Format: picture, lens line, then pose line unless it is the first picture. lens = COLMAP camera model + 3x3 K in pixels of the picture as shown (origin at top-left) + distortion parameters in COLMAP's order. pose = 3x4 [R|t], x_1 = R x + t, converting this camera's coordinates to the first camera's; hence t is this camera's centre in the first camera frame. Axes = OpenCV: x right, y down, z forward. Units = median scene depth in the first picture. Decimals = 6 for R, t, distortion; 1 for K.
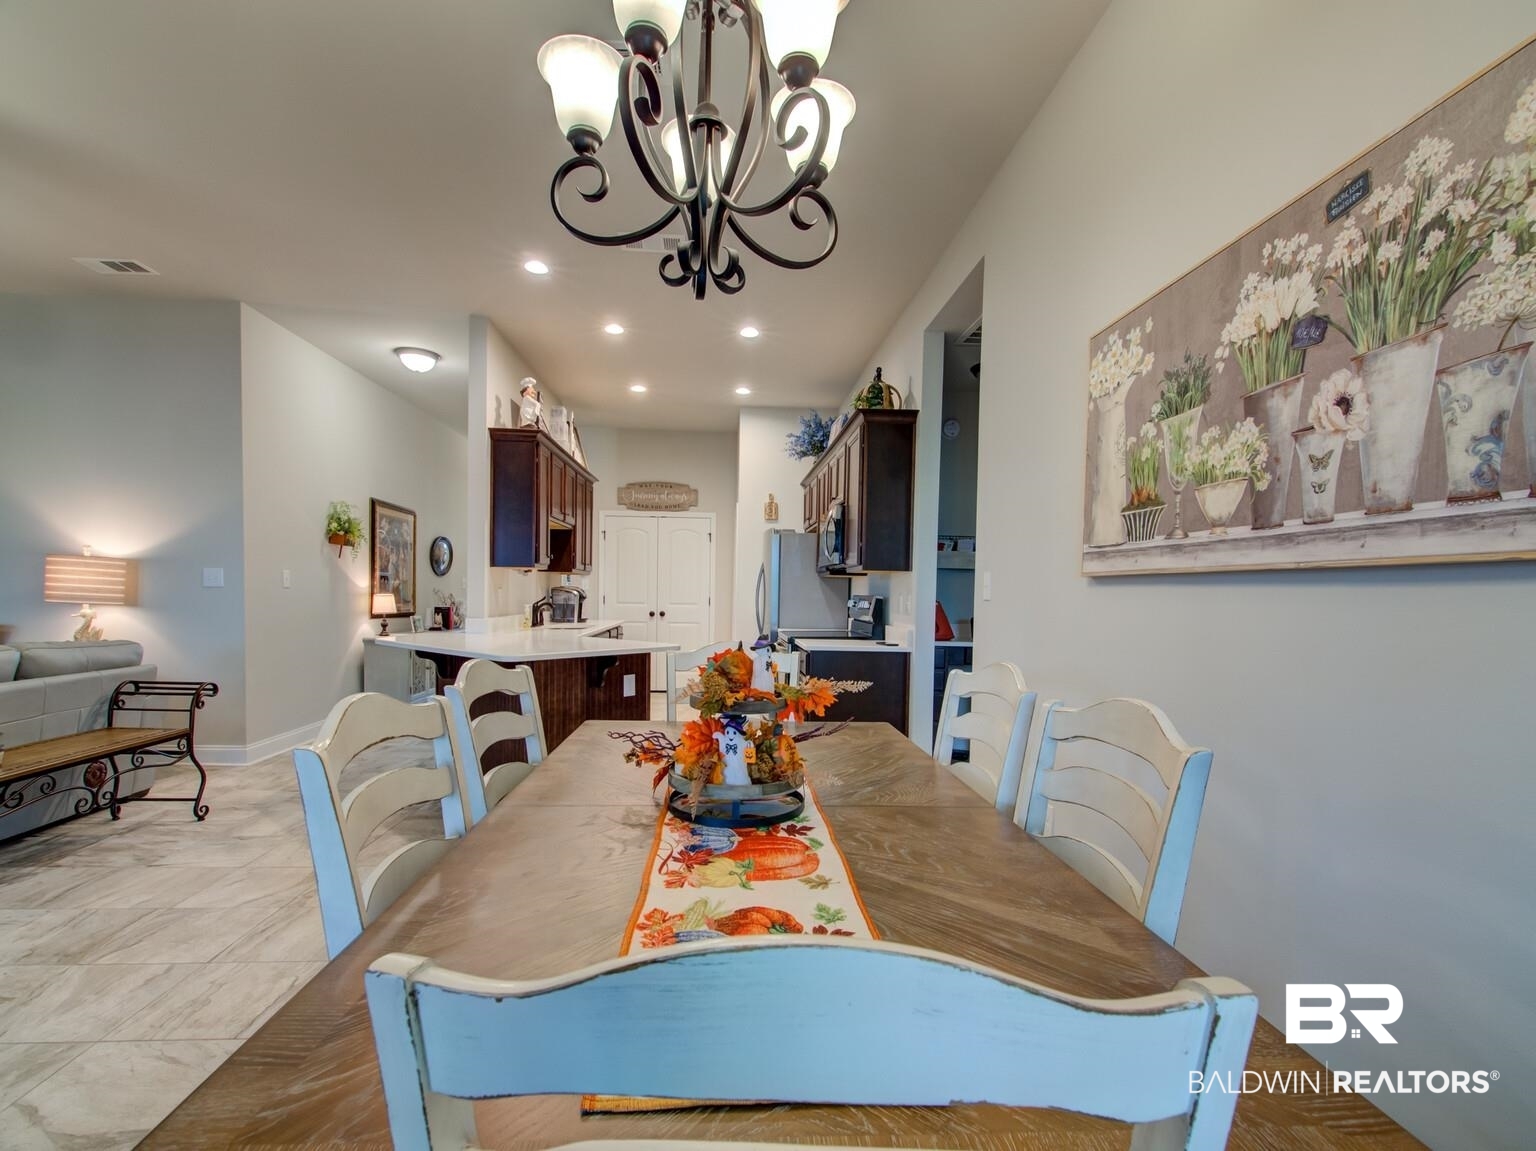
lens RADIAL K [[710.9, 0, 758.1], [0, 710.9, 616.1], [0, 0, 1]] dist [-0.002635, -0.001338]
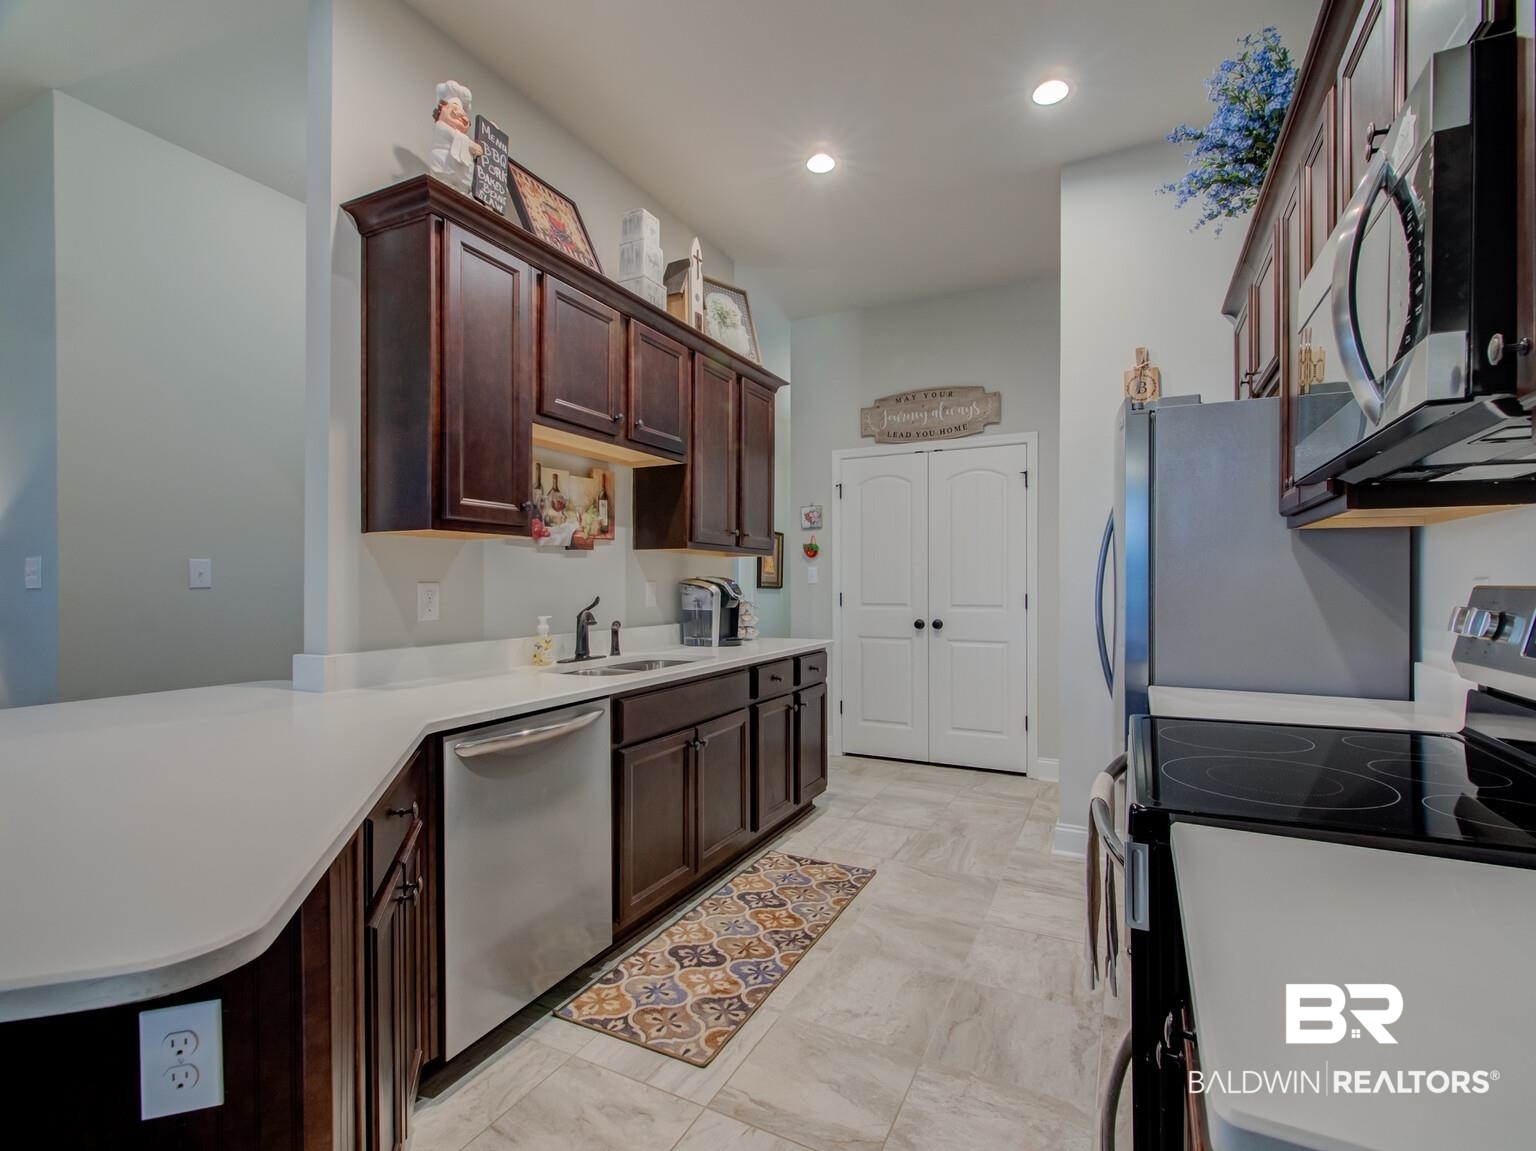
lens RADIAL K [[715.7, 0, 772.0], [0, 715.7, 587.1], [0, 0, 1]] dist [0.004391, 0.000047]
pose [[0.867110, -0.014702, -0.497899, 0.050578], [-0.001736, 0.999469, -0.032535, -0.021963], [0.498113, 0.029076, 0.866624, 0.714591]]
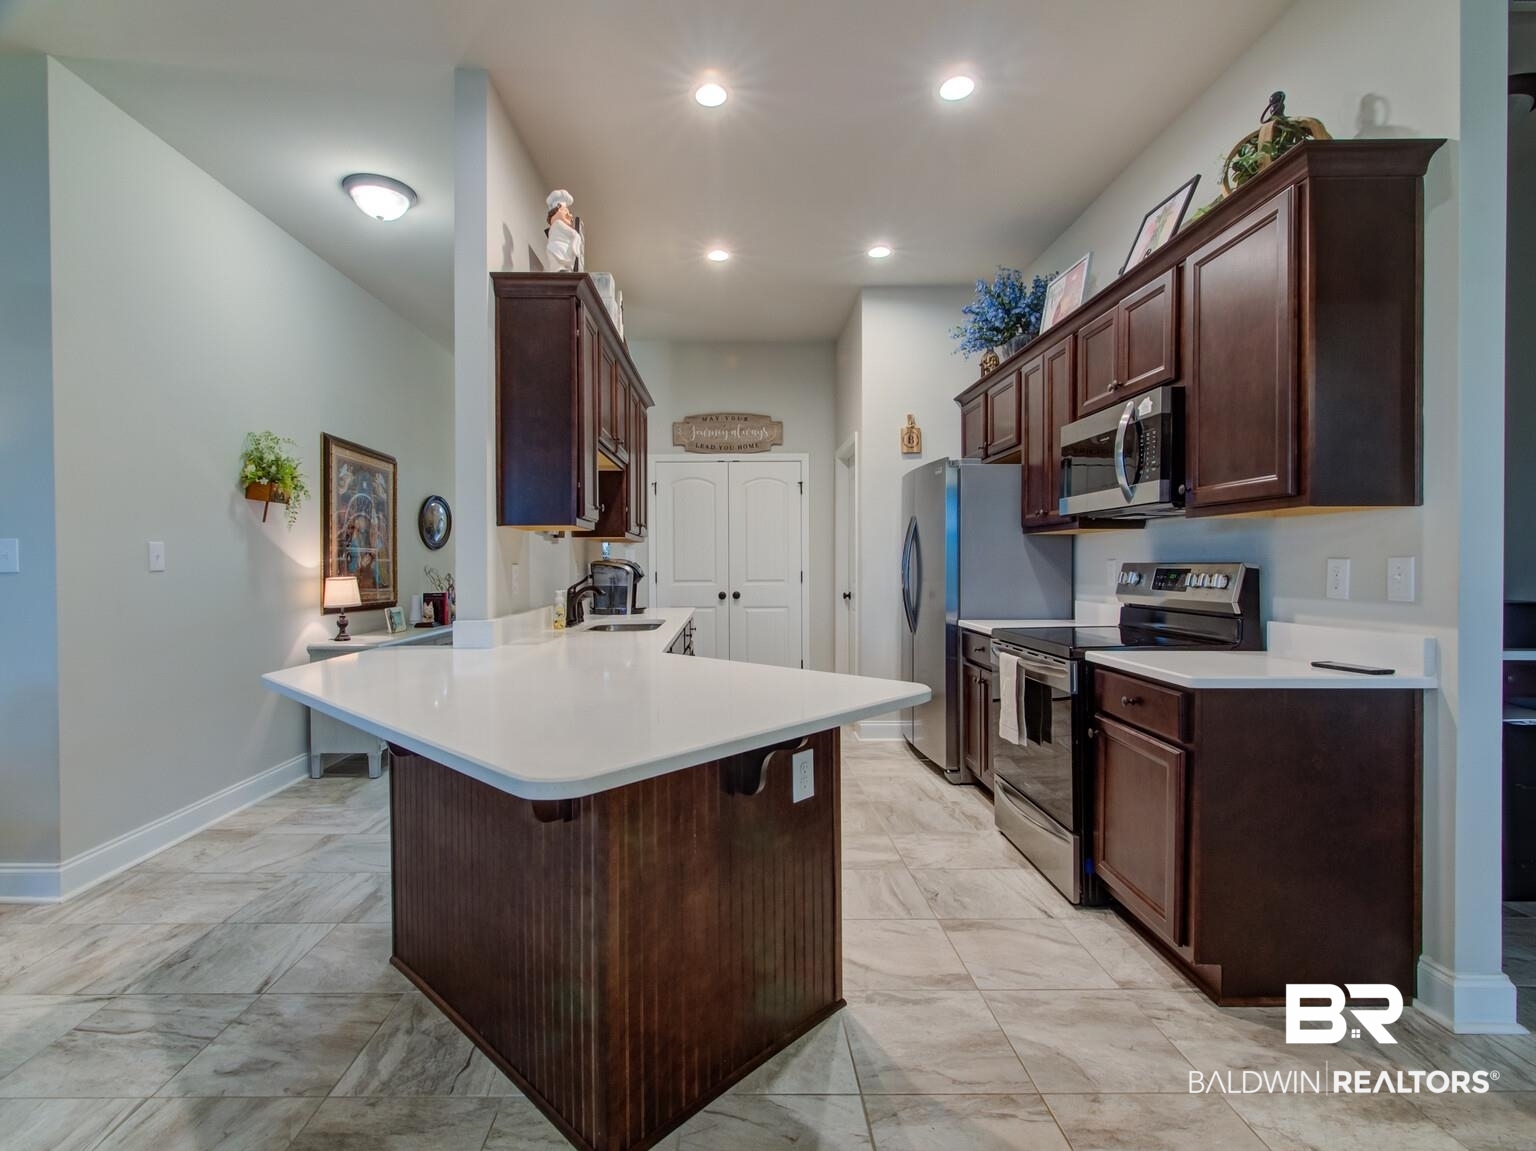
lens RADIAL K [[720.1, 0, 732.3], [0, 720.1, 570.1], [0, 0, 1]] dist [-0.000982, -0.000989]
pose [[0.998309, -0.020998, -0.054203, -0.157161], [0.019622, 0.999475, -0.025782, -0.016060], [0.054716, 0.024675, 0.998197, 0.431281]]
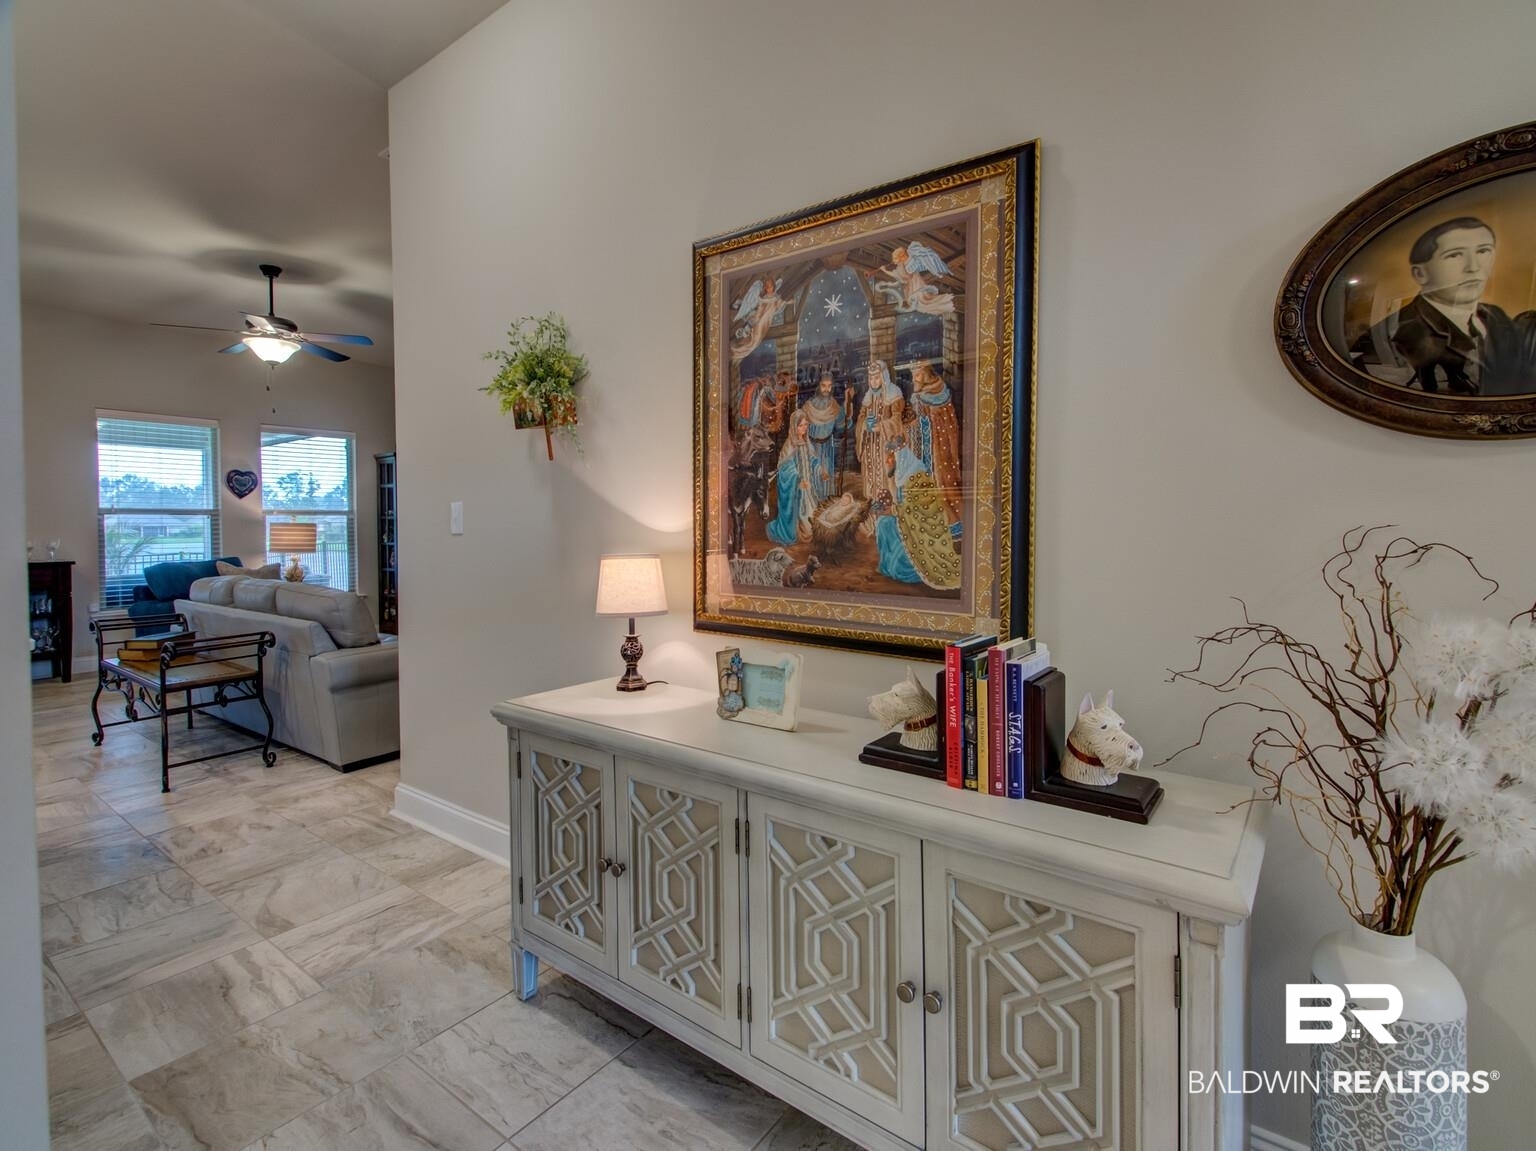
lens RADIAL K [[716.5, 0, 768.9], [0, 716.5, 539.0], [0, 0, 1]] dist [0.000982, -0.000084]
pose [[-0.637755, 0.002667, -0.770234, -0.398433], [-0.026429, 0.999329, 0.025344, -0.056920], [0.769786, 0.036519, -0.637257, 1.517237]]
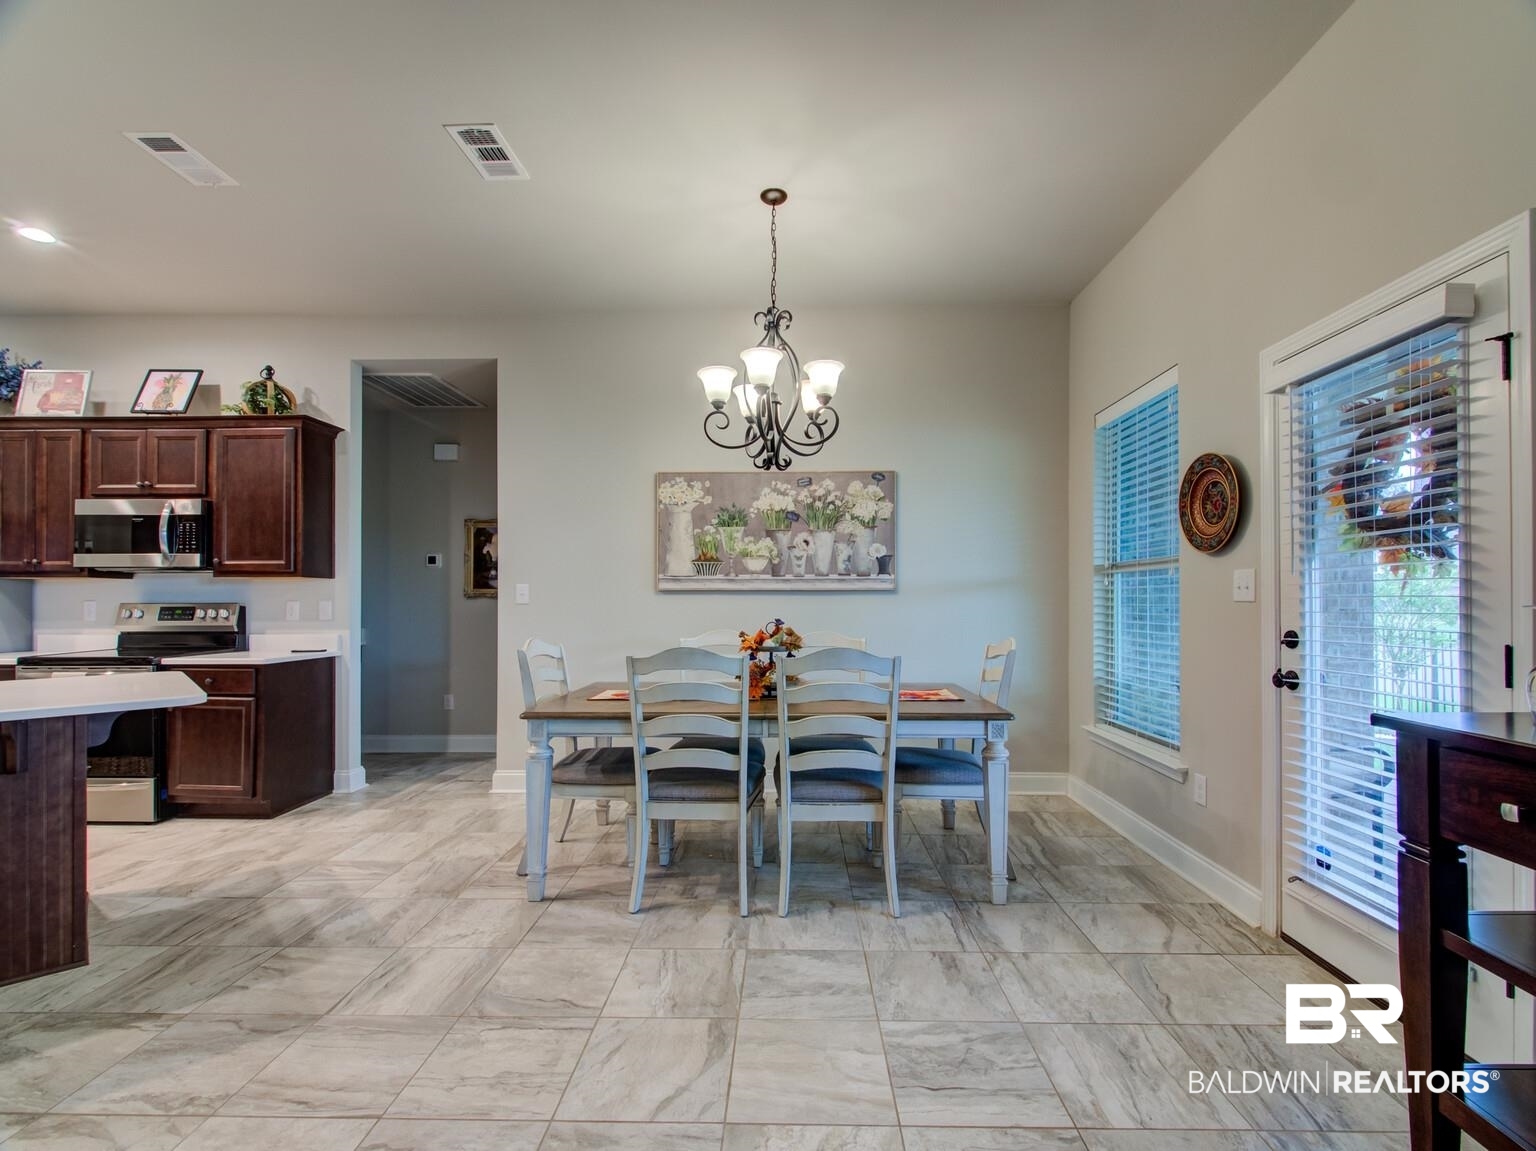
lens RADIAL K [[709.6, 0, 771.5], [0, 709.6, 594.9], [0, 0, 1]] dist [0.004597, -0.000323]
pose [[0.077193, -0.008271, 0.996982, -0.639523], [0.036222, 0.999329, 0.005486, -0.017922], [-0.996358, 0.035689, 0.077441, 0.225656]]
